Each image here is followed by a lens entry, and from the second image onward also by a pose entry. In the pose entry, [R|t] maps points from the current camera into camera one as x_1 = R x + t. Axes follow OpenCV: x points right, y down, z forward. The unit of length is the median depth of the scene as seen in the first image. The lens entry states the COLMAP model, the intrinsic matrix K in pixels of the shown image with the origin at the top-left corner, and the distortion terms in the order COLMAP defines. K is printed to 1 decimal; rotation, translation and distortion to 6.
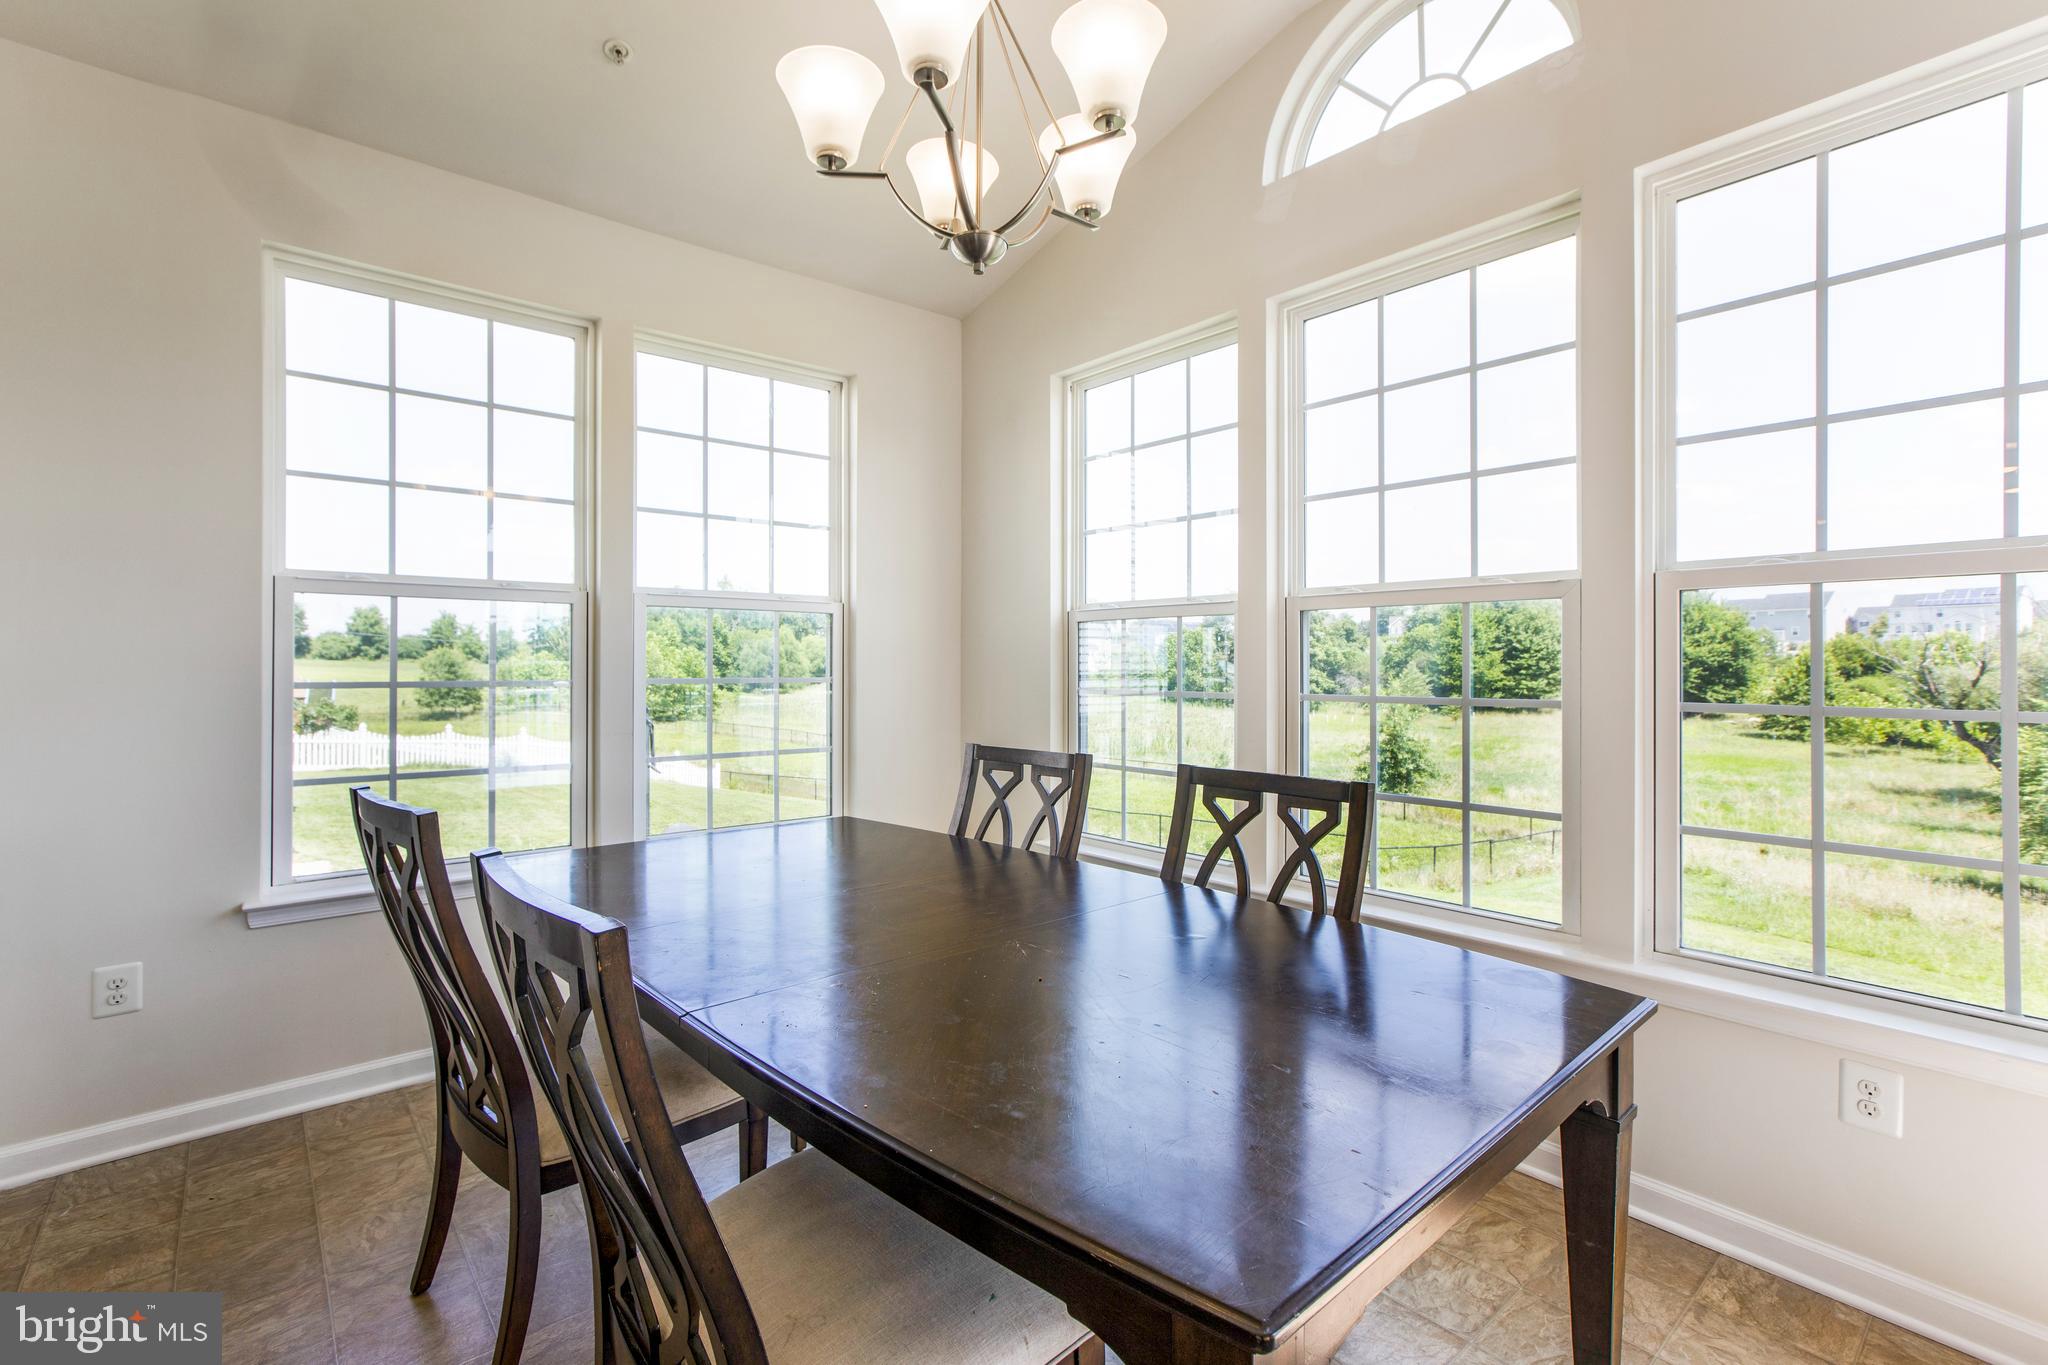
lens RADIAL K [[912.2, 0, 1024.0], [0, 912.2, 682.5], [0, 0, 1]] dist [-0.001814, -0.000016]
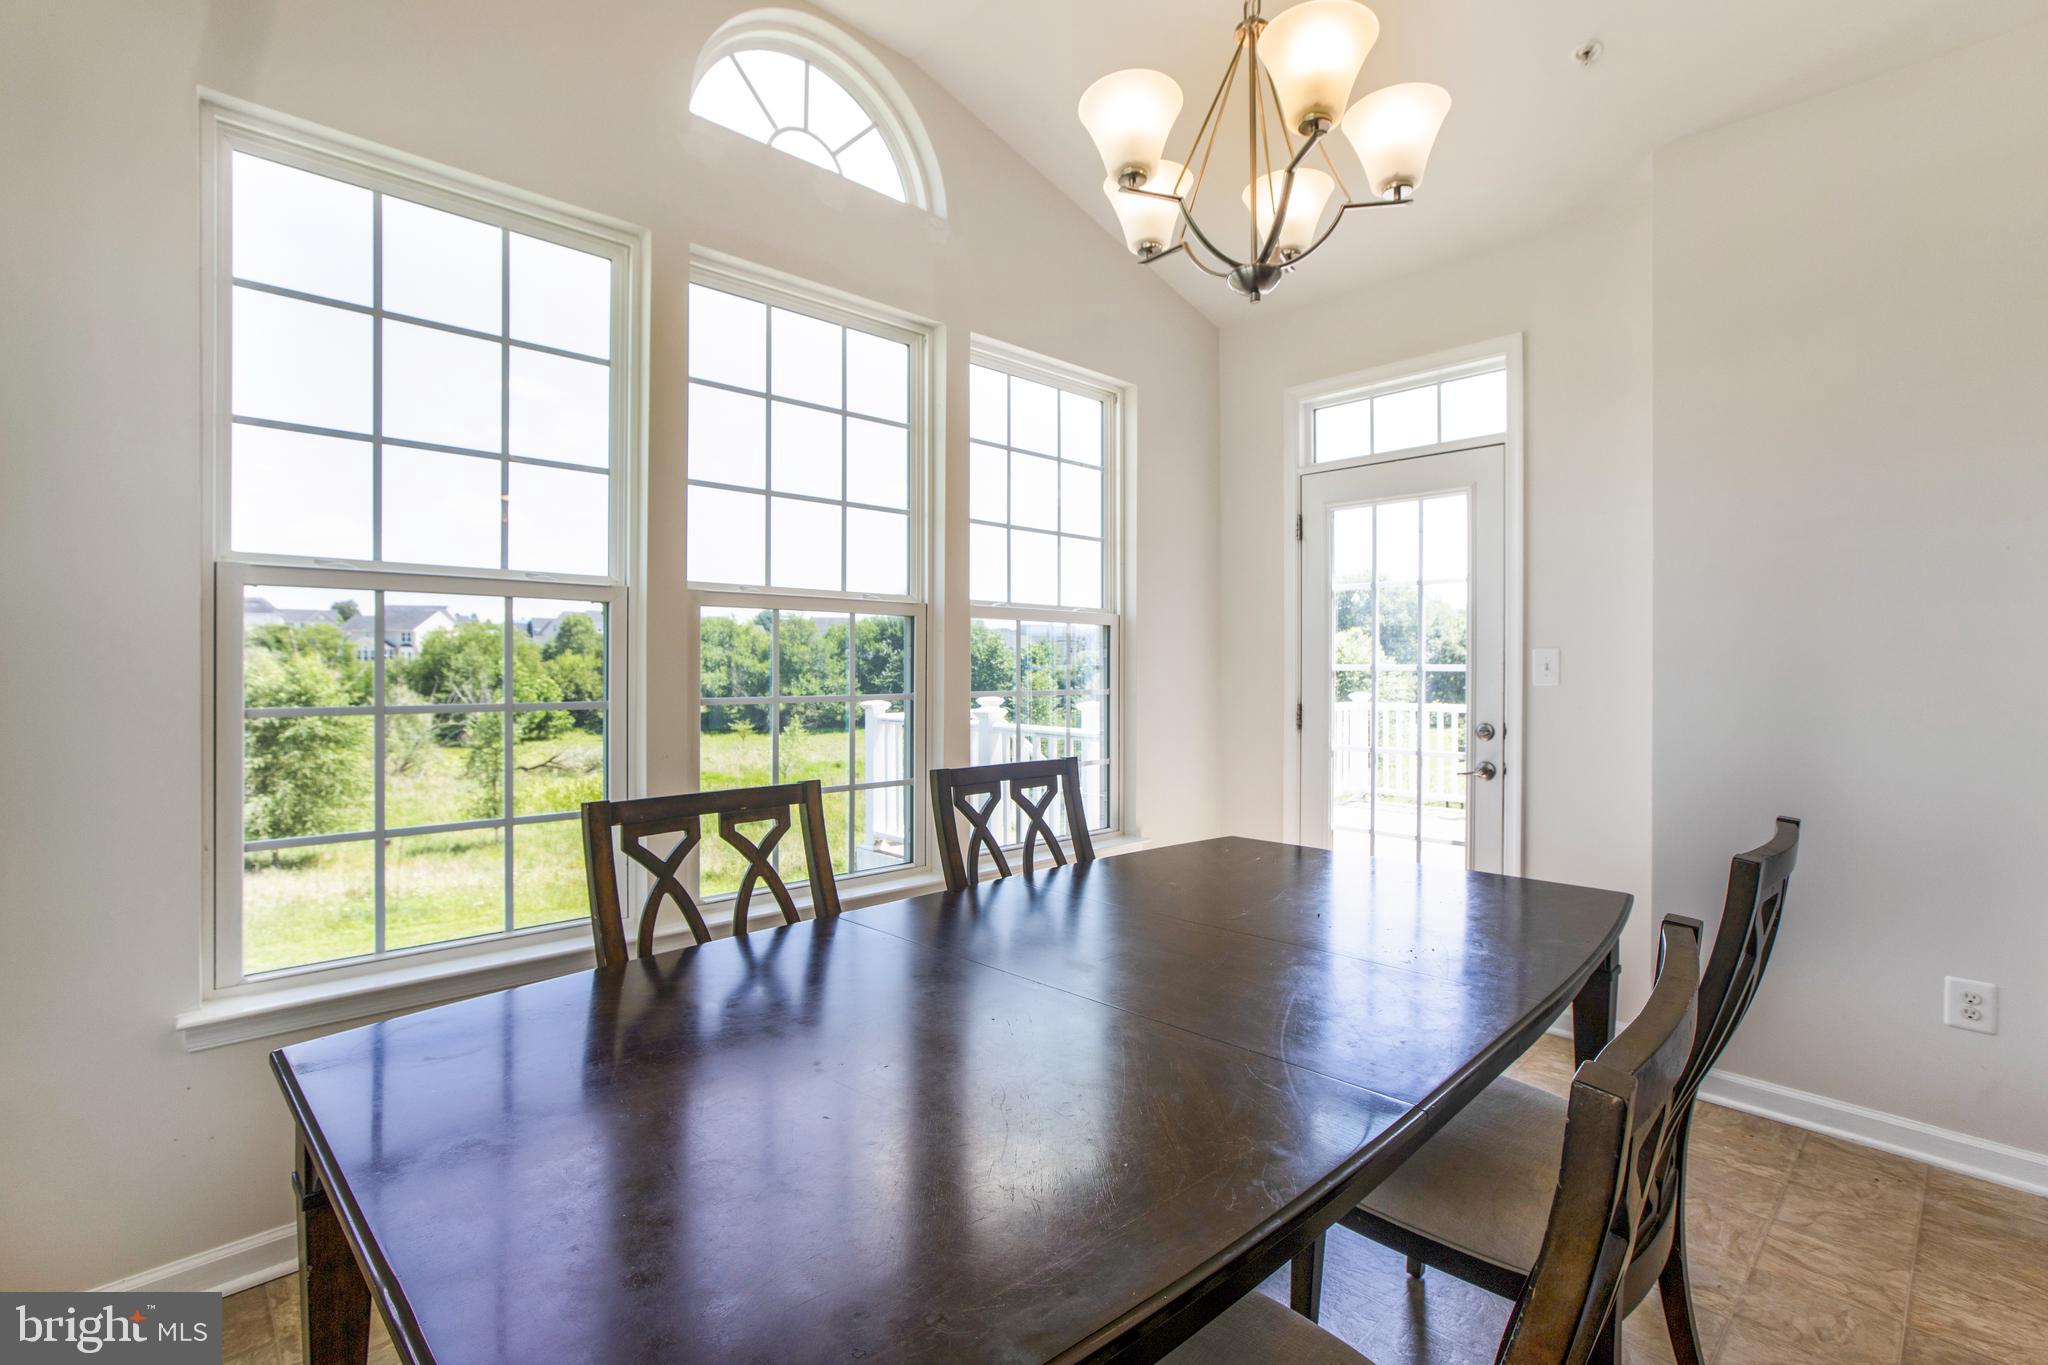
lens RADIAL K [[944.8, 0, 1026.8], [0, 944.8, 673.8], [0, 0, 1]] dist [-0.001488, 0.000833]
pose [[-0.062715, -0.002153, 0.998029, -0.703263], [0.018883, 0.999816, 0.003344, -0.010858], [-0.997853, 0.019055, -0.062663, 0.817646]]
